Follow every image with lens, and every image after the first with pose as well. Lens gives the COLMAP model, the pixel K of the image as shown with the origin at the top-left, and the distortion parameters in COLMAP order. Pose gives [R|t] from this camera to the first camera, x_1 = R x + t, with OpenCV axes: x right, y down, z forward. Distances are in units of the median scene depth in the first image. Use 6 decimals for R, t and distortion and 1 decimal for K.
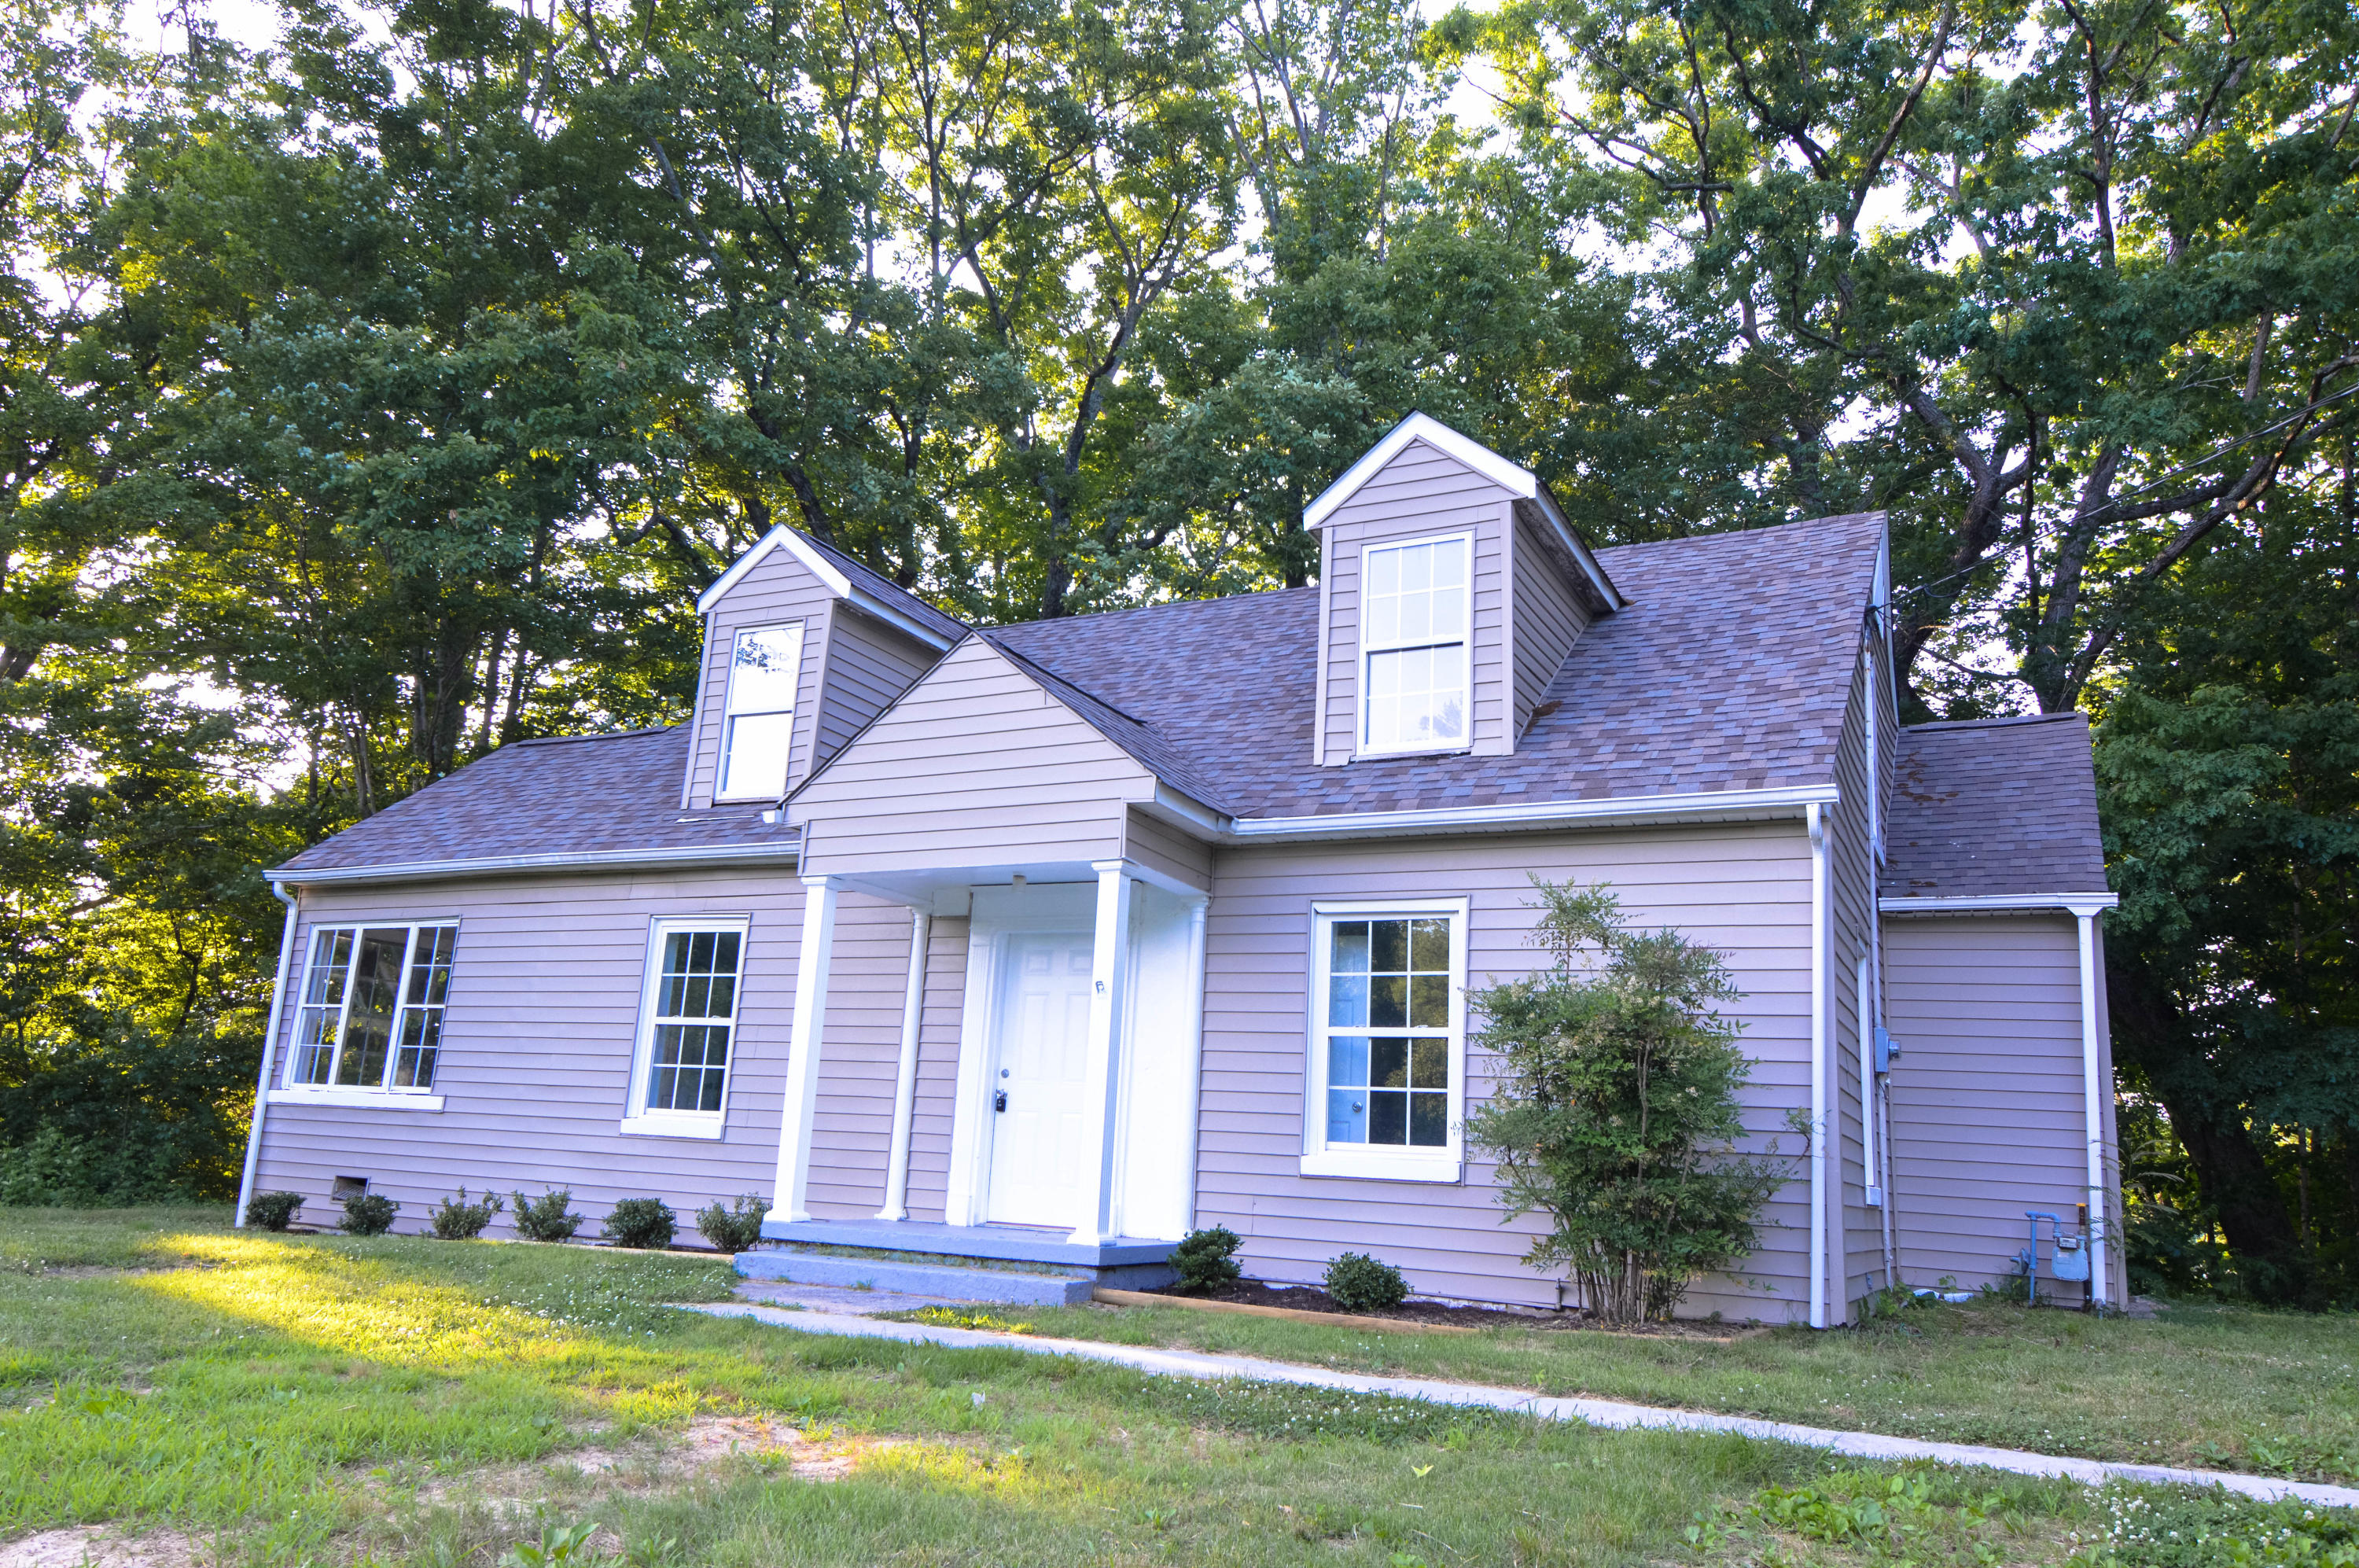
lens RADIAL K [[1624.1, 0, 1181.4], [0, 1624.1, 783.1], [0, 0, 1]] dist [-0.009205, -0.004053]
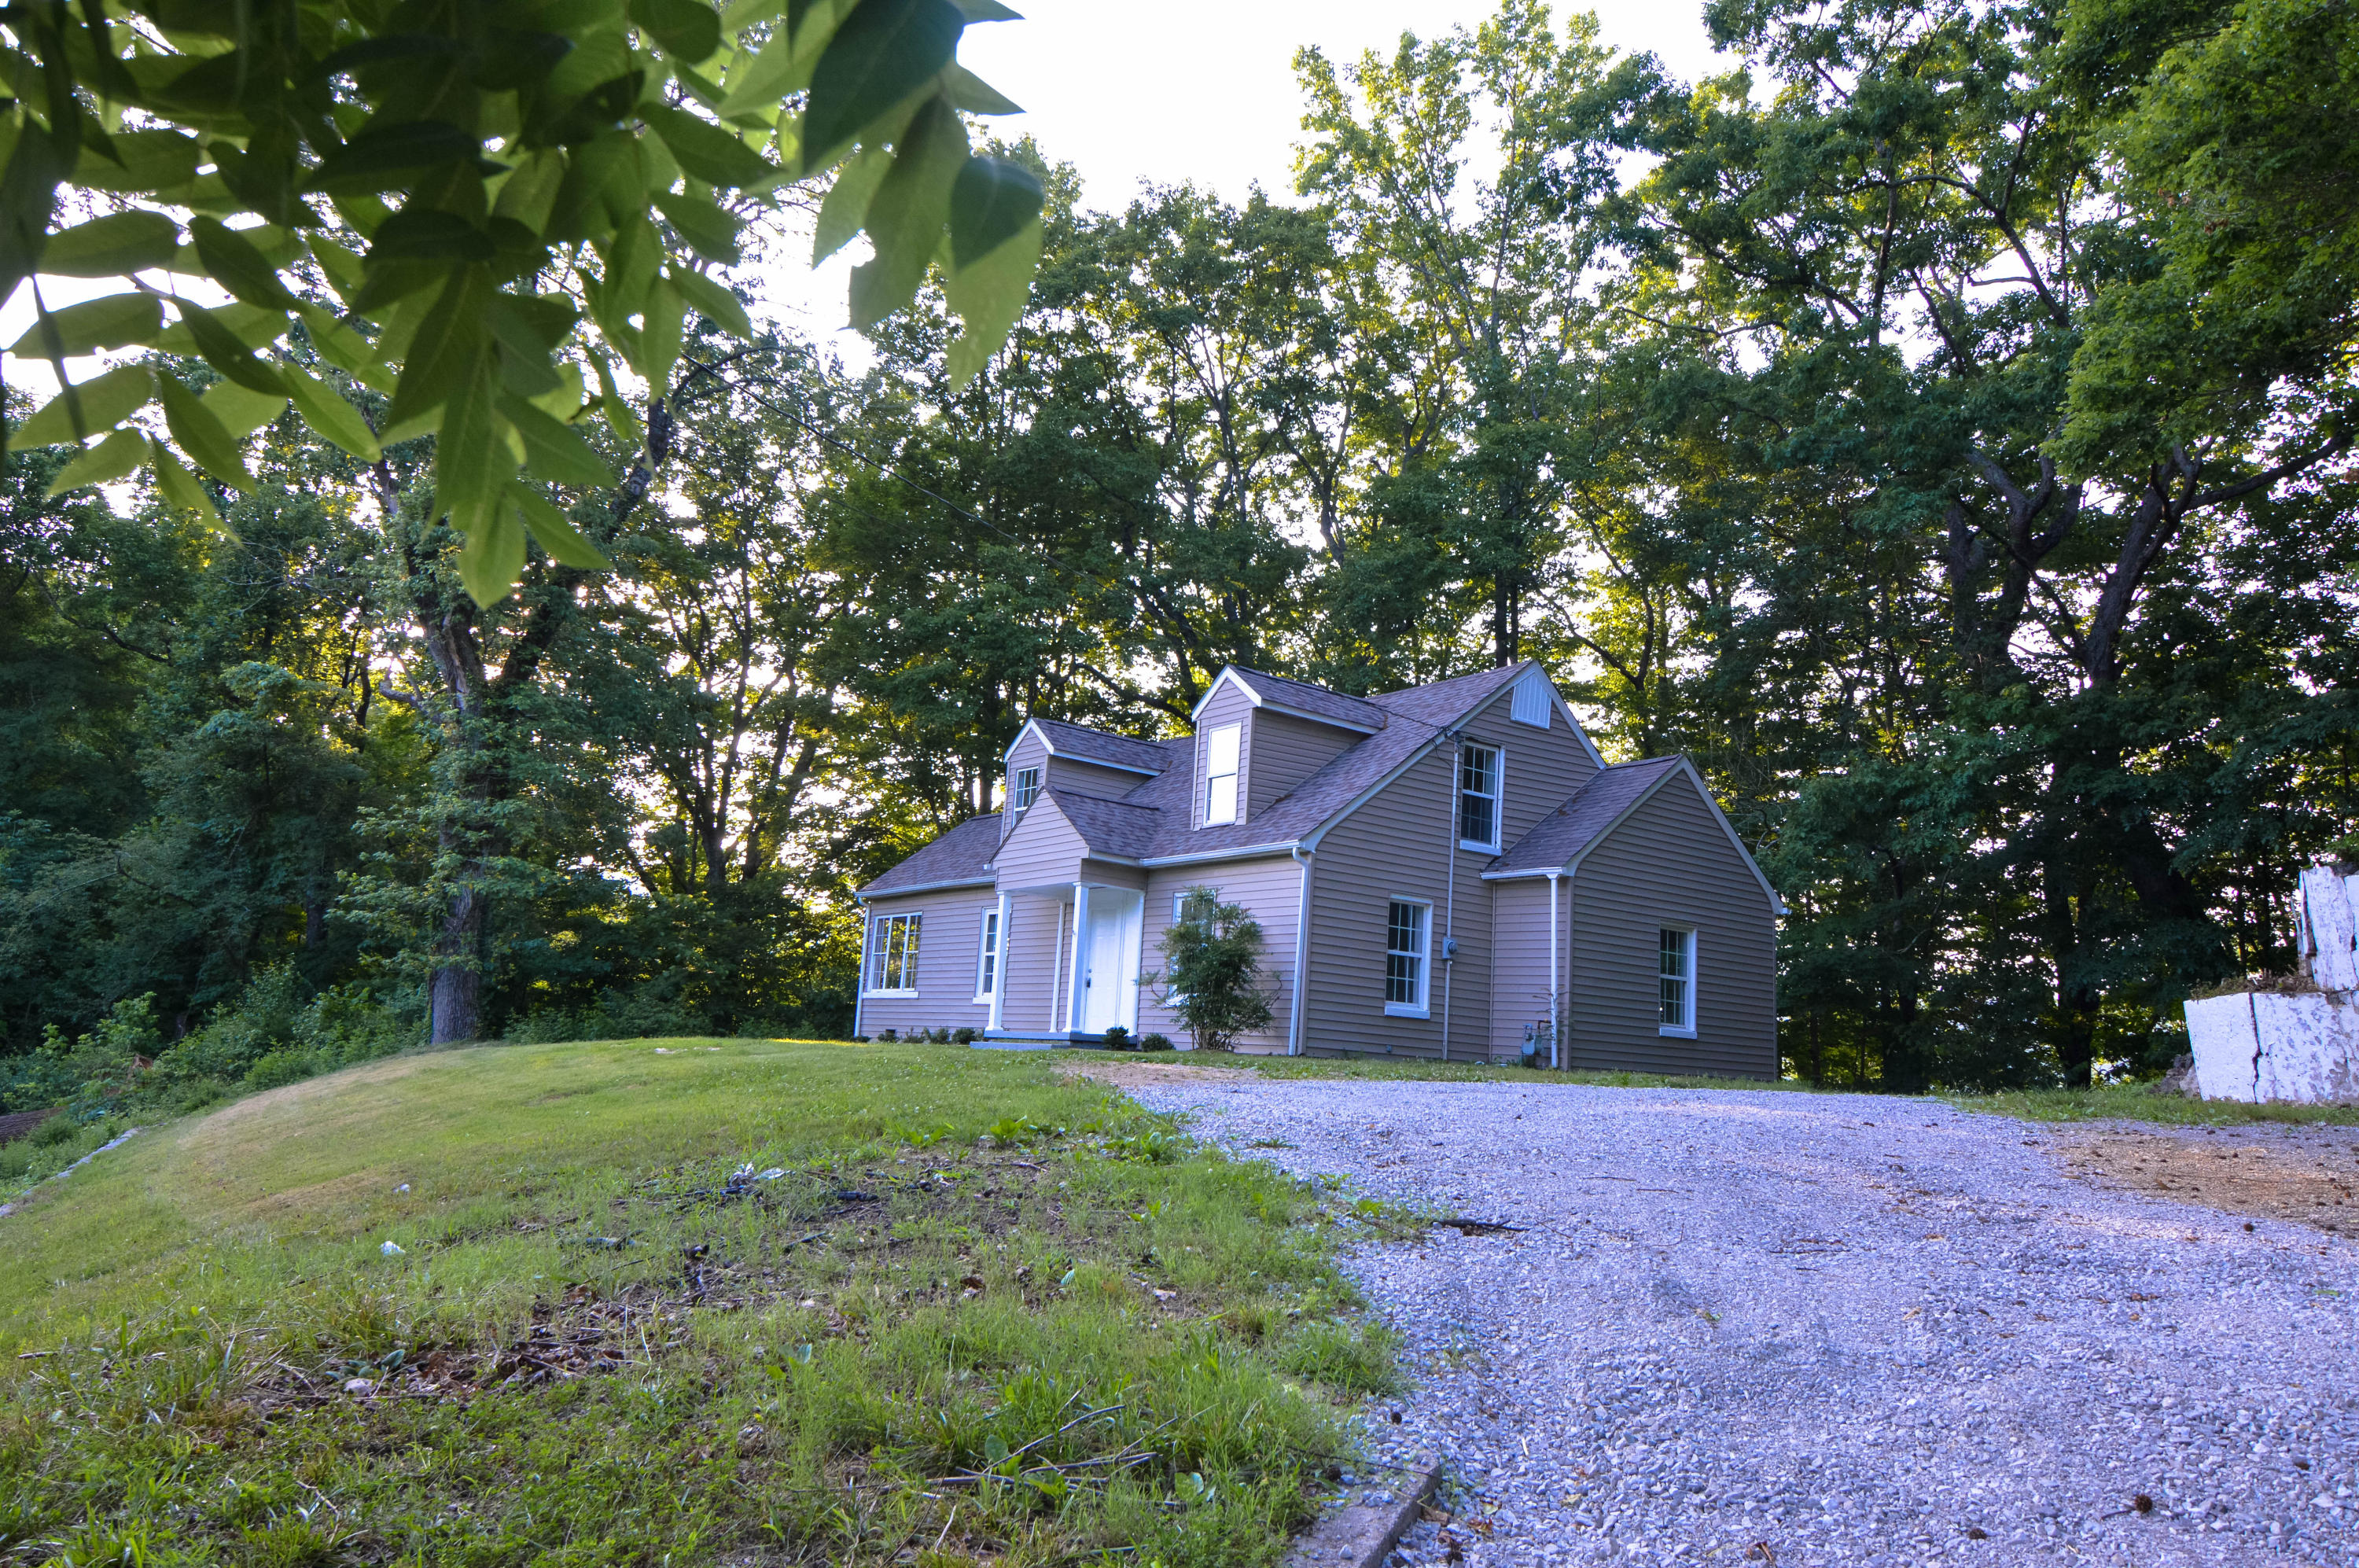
lens RADIAL K [[1624.1, 0, 1167.0], [0, 1624.1, 796.3], [0, 0, 1]] dist [-0.009205, -0.004053]
pose [[0.897440, -0.073385, -0.434990, 0.996696], [0.090079, 0.995775, 0.017853, -0.097352], [0.431841, -0.055206, 0.900258, -1.000665]]
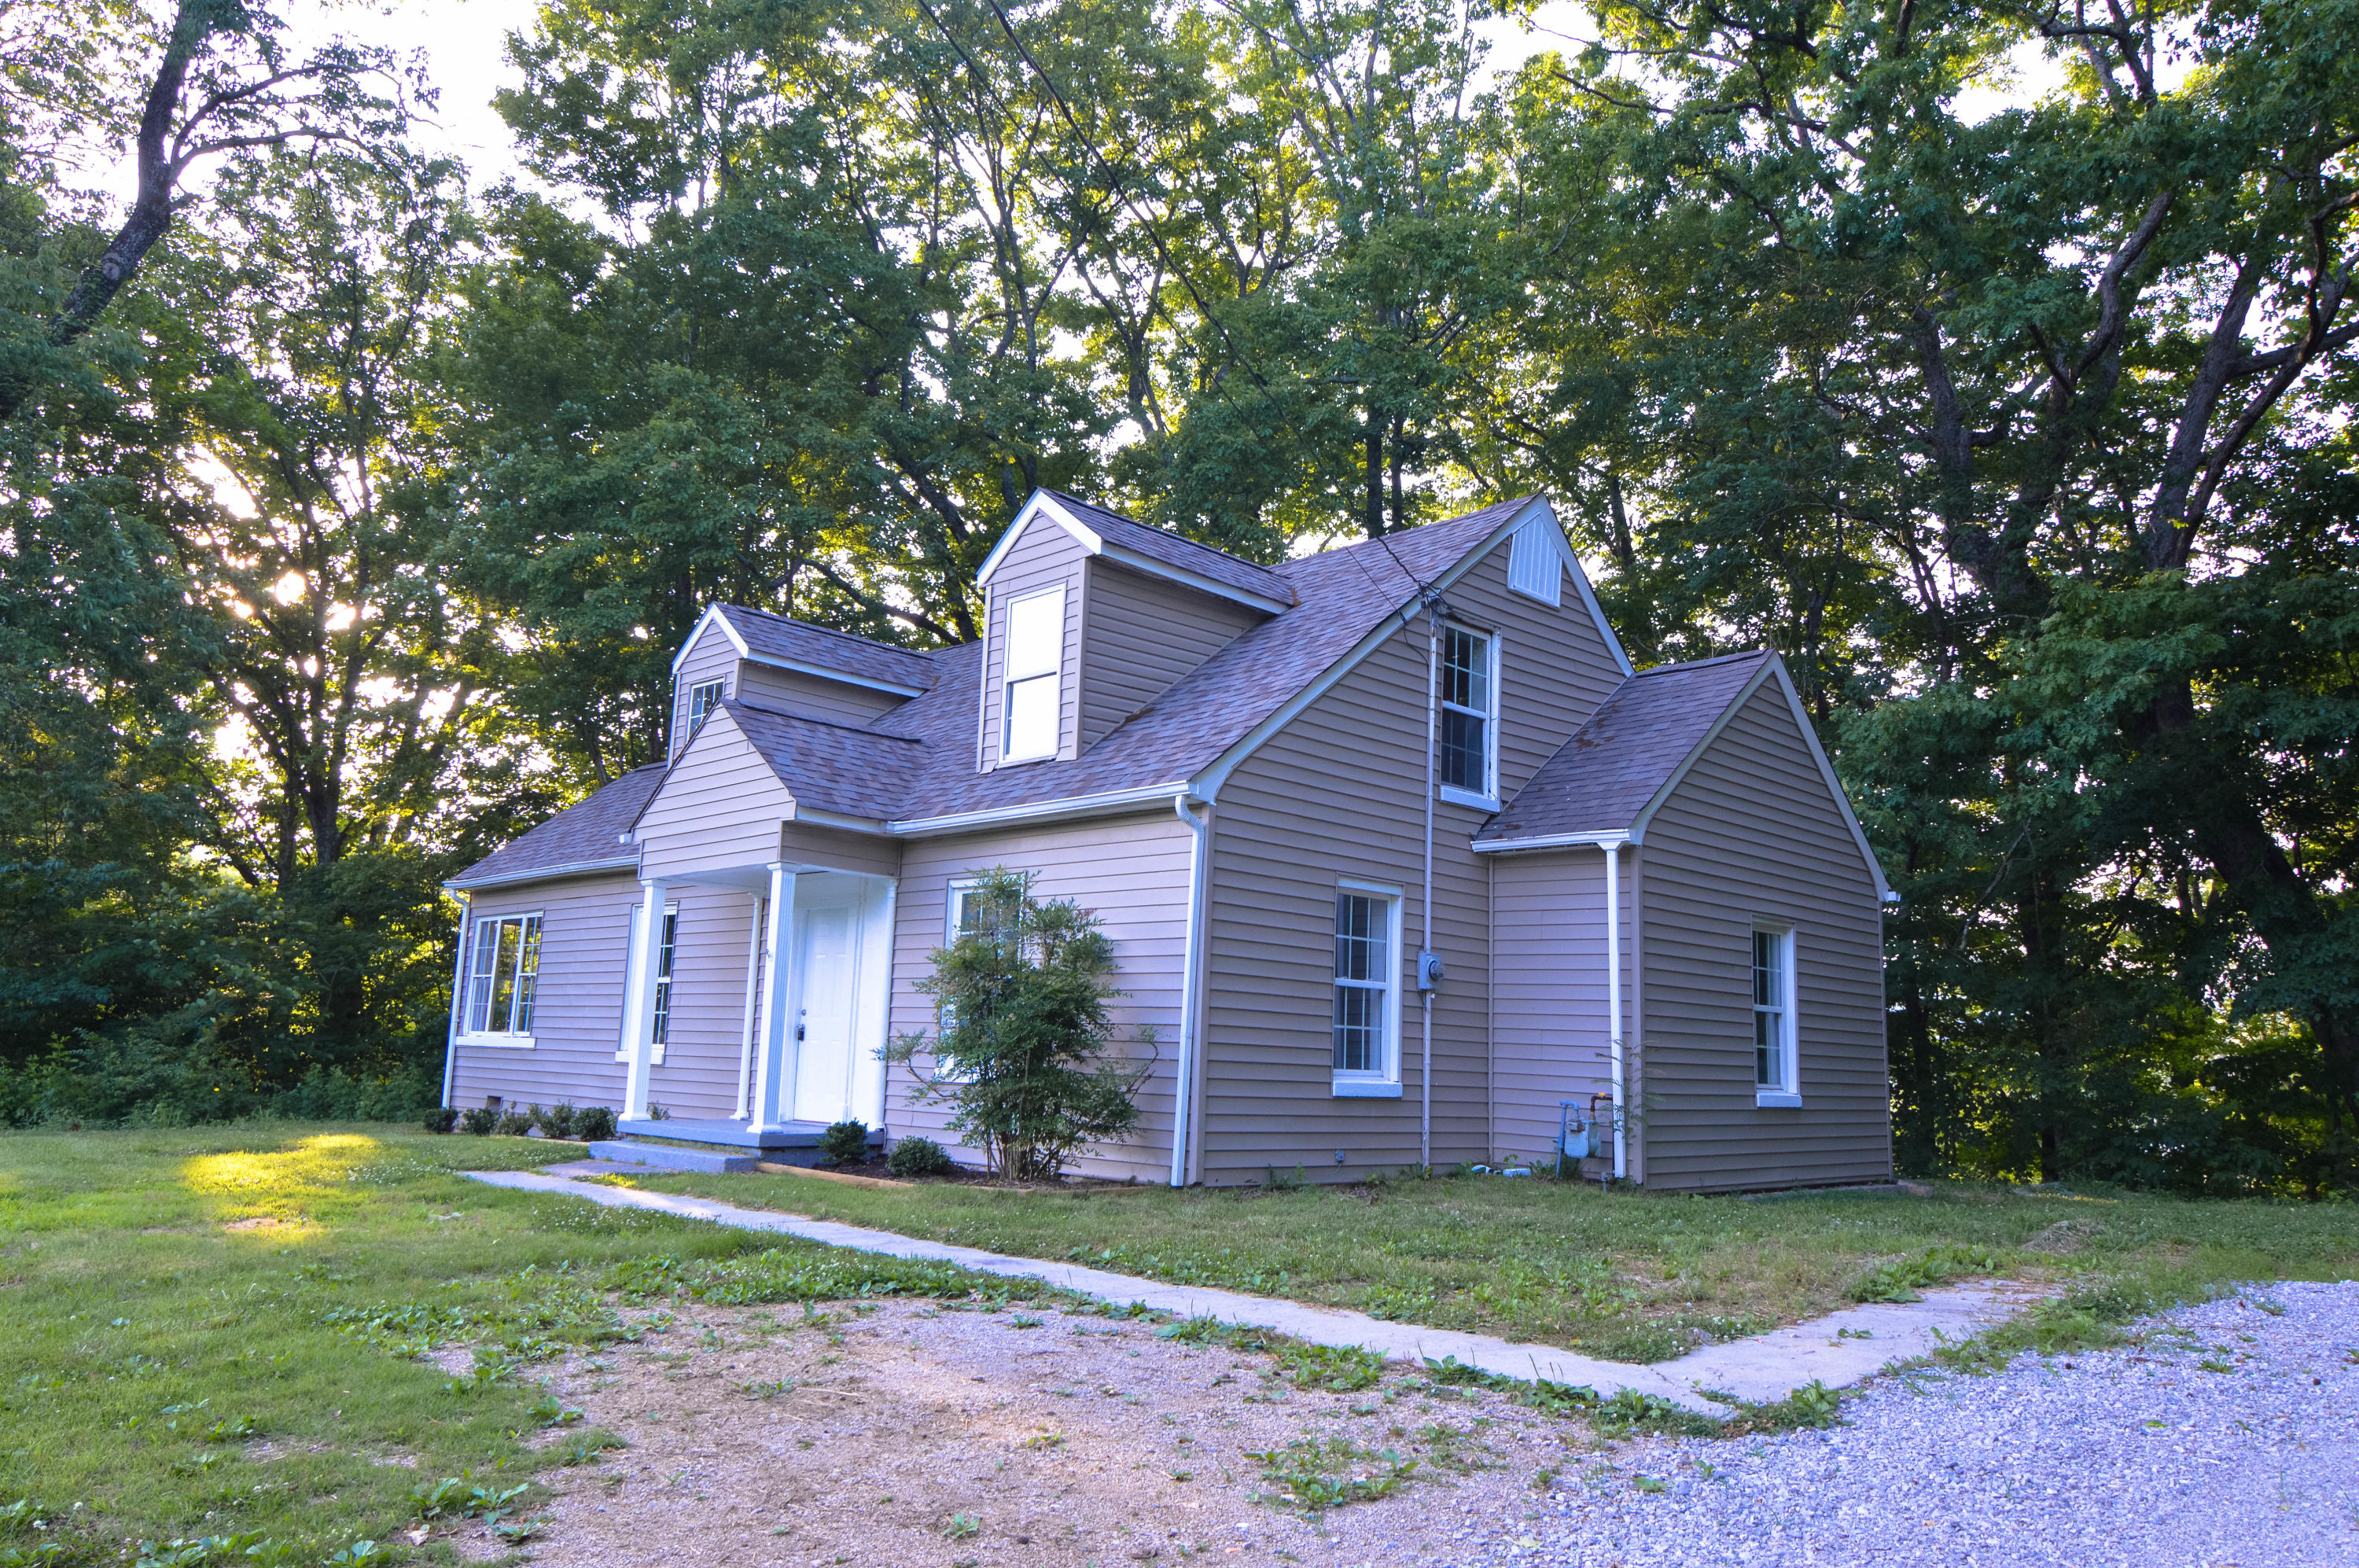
lens RADIAL K [[1624.1, 0, 1179.0], [0, 1624.1, 780.3], [0, 0, 1]] dist [-0.009205, -0.004053]
pose [[0.954099, -0.073715, -0.290279, 0.595527], [0.087925, 0.995469, 0.036202, -0.036550], [0.286295, -0.060063, 0.956257, -0.200776]]
